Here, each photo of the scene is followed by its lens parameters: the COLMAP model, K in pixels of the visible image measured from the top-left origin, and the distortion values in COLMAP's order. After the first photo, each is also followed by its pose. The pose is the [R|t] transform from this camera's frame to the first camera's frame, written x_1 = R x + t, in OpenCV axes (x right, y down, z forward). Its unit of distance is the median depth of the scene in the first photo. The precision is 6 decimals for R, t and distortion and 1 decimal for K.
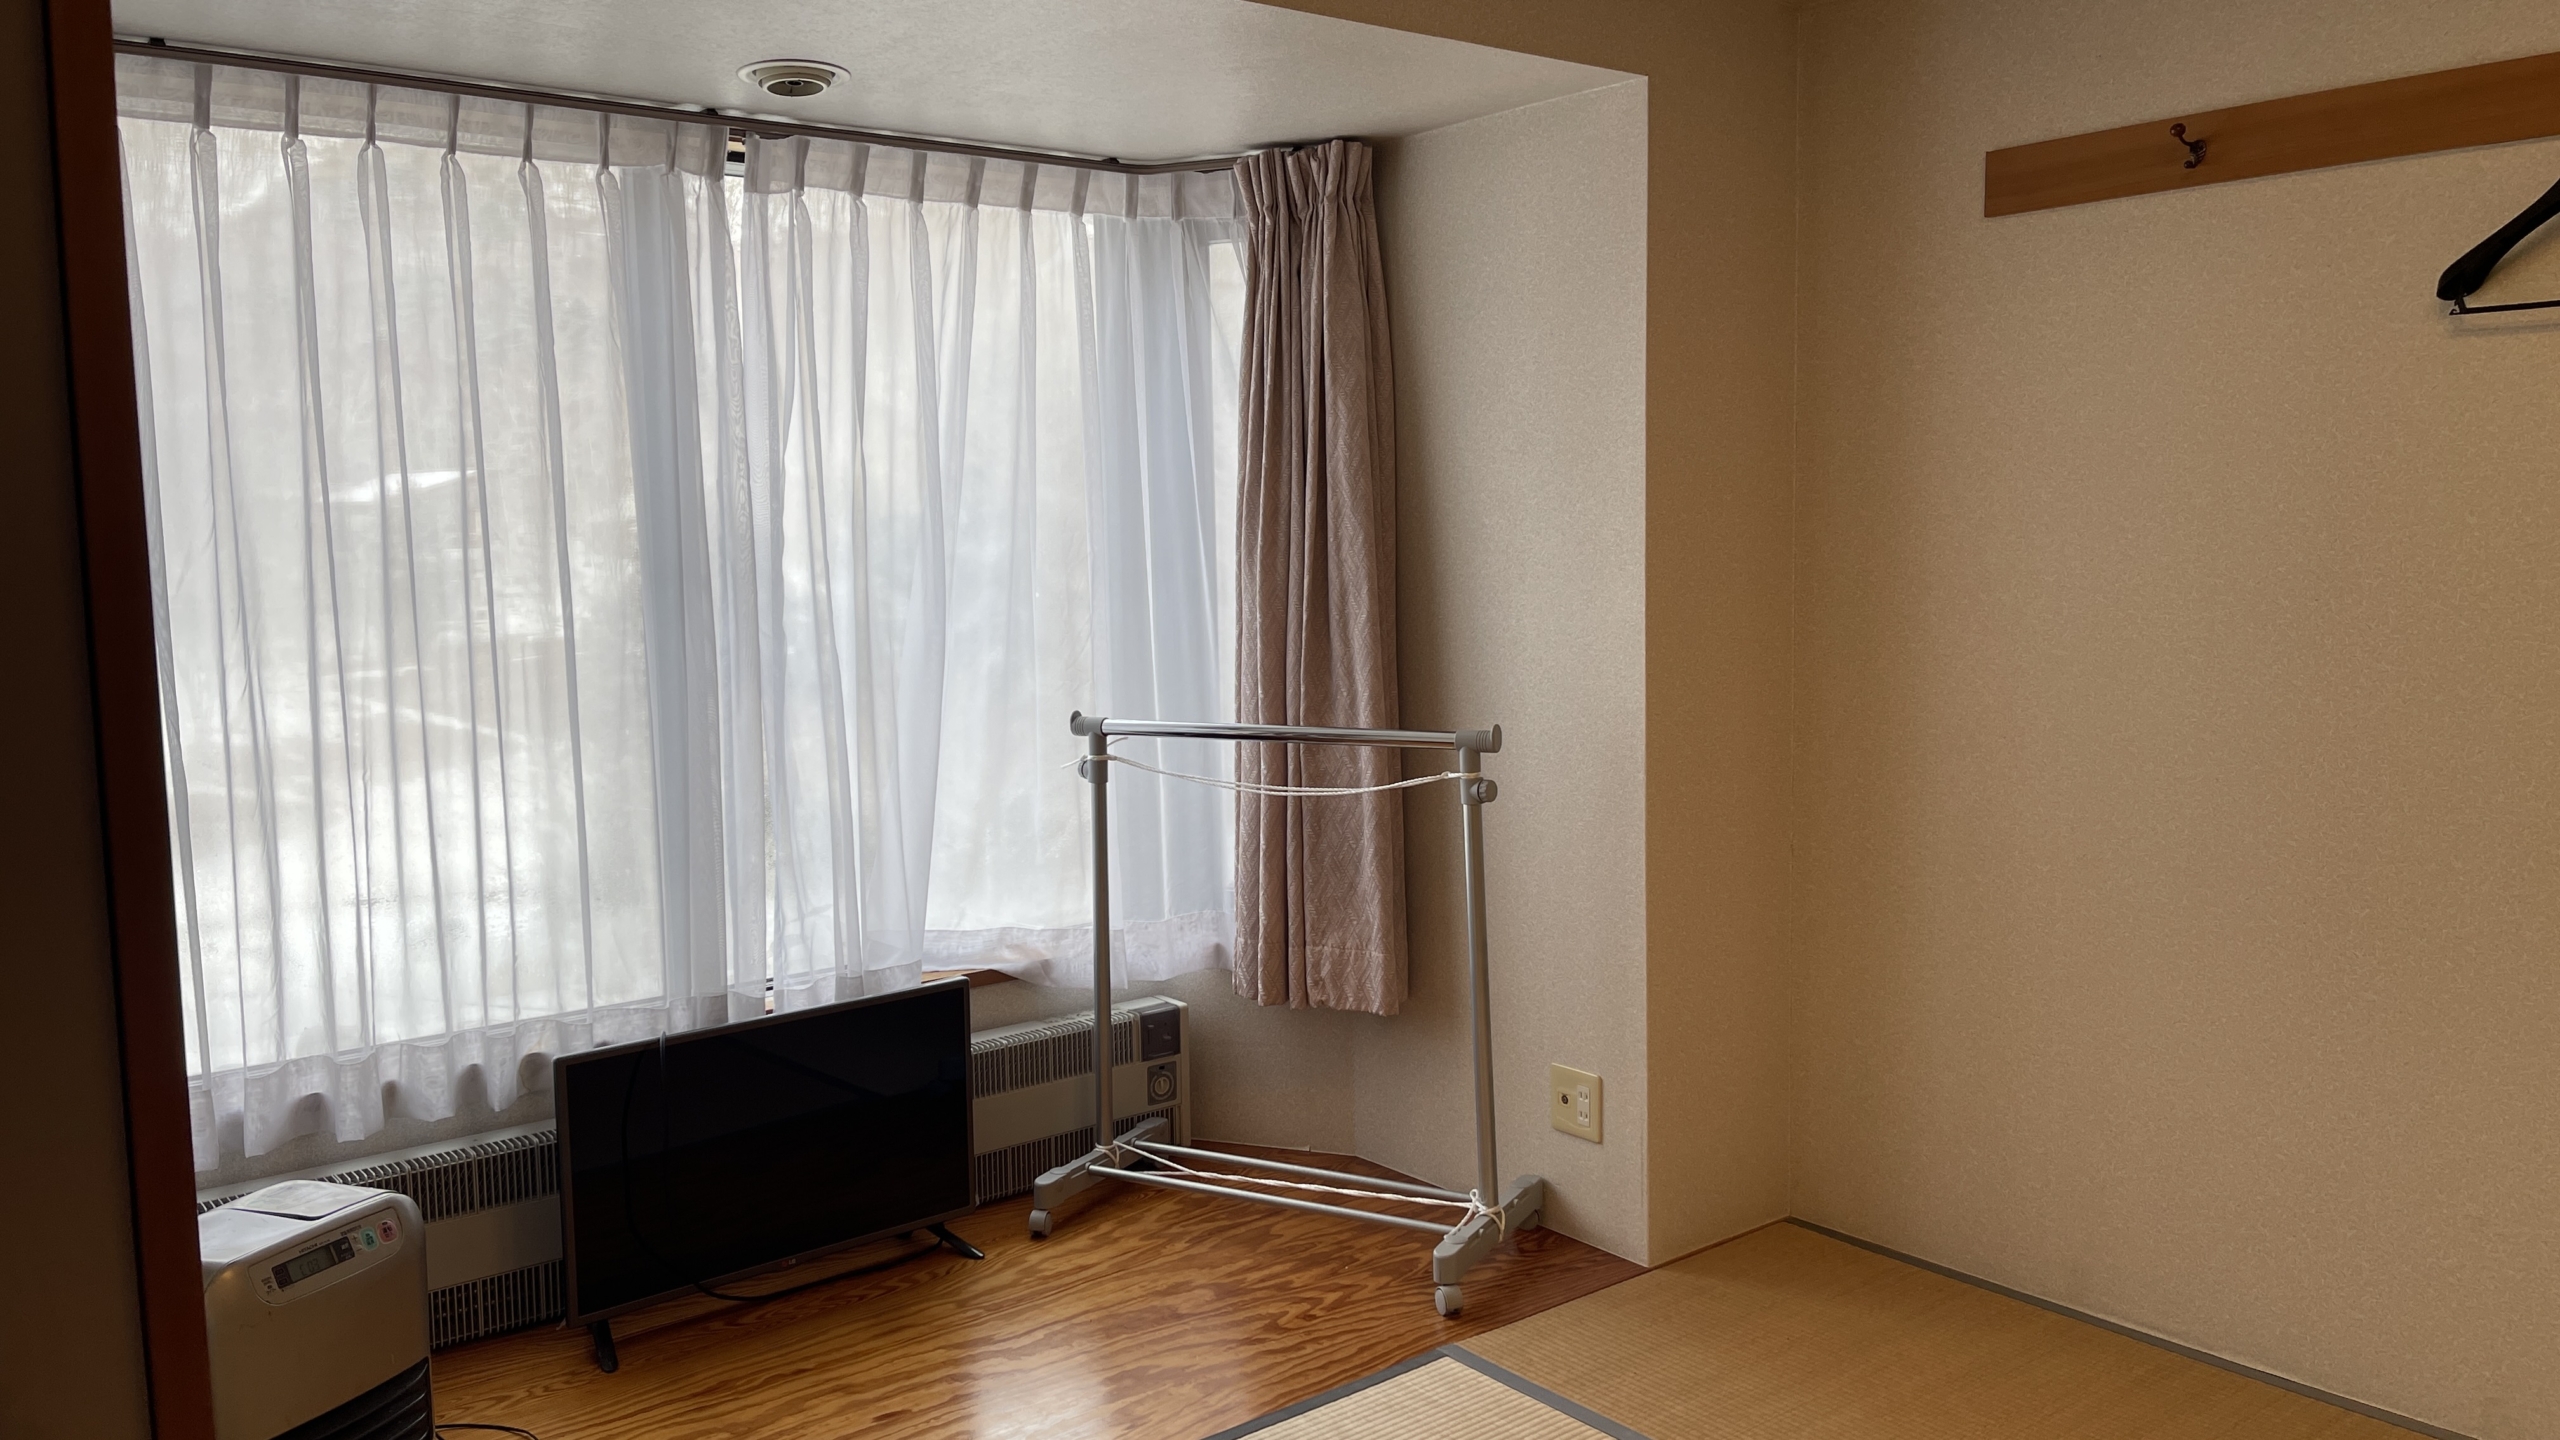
lens RADIAL K [[1945.3, 0, 1280.0], [0, 1945.3, 720.0], [0, 0, 1]] dist [0.099937, -0.131866]
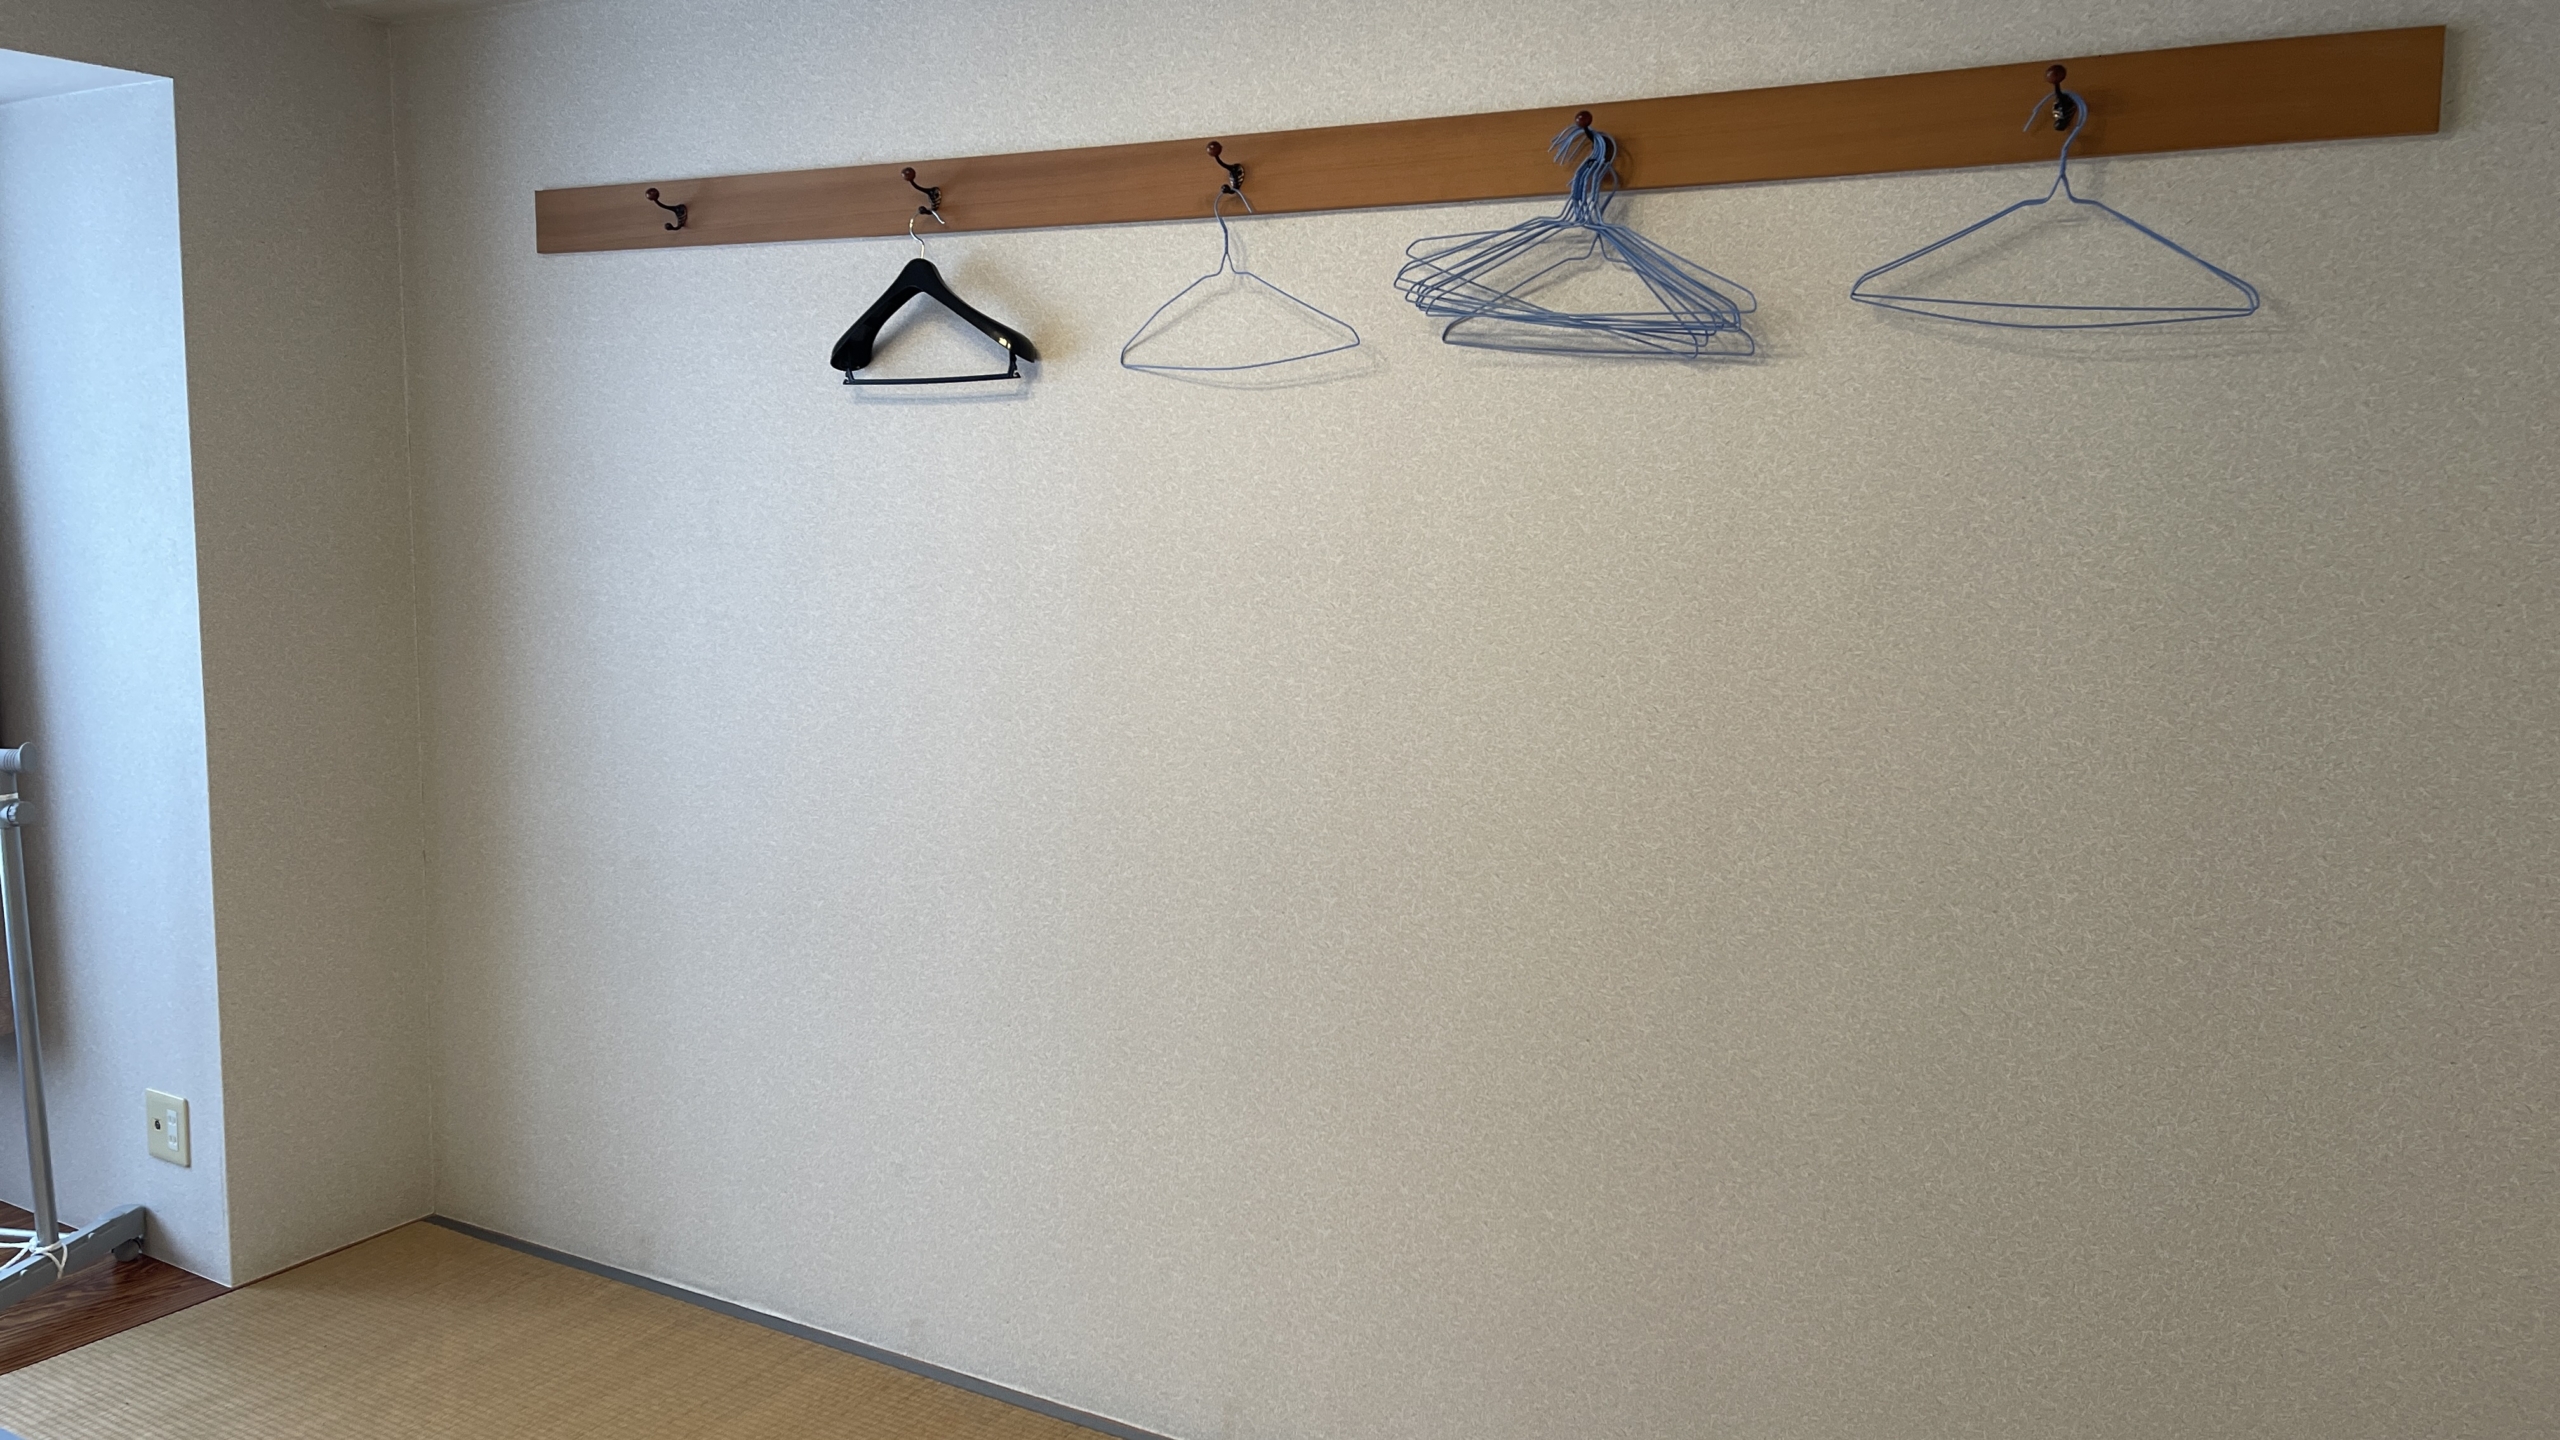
lens RADIAL K [[1945.3, 0, 1280.0], [0, 1945.3, 720.0], [0, 0, 1]] dist [0.099937, -0.131866]
pose [[0.927689, -0.011871, 0.373165, 0.308917], [0.004770, 0.999790, 0.019946, -0.024116], [-0.373323, -0.016724, 0.927551, -0.117160]]
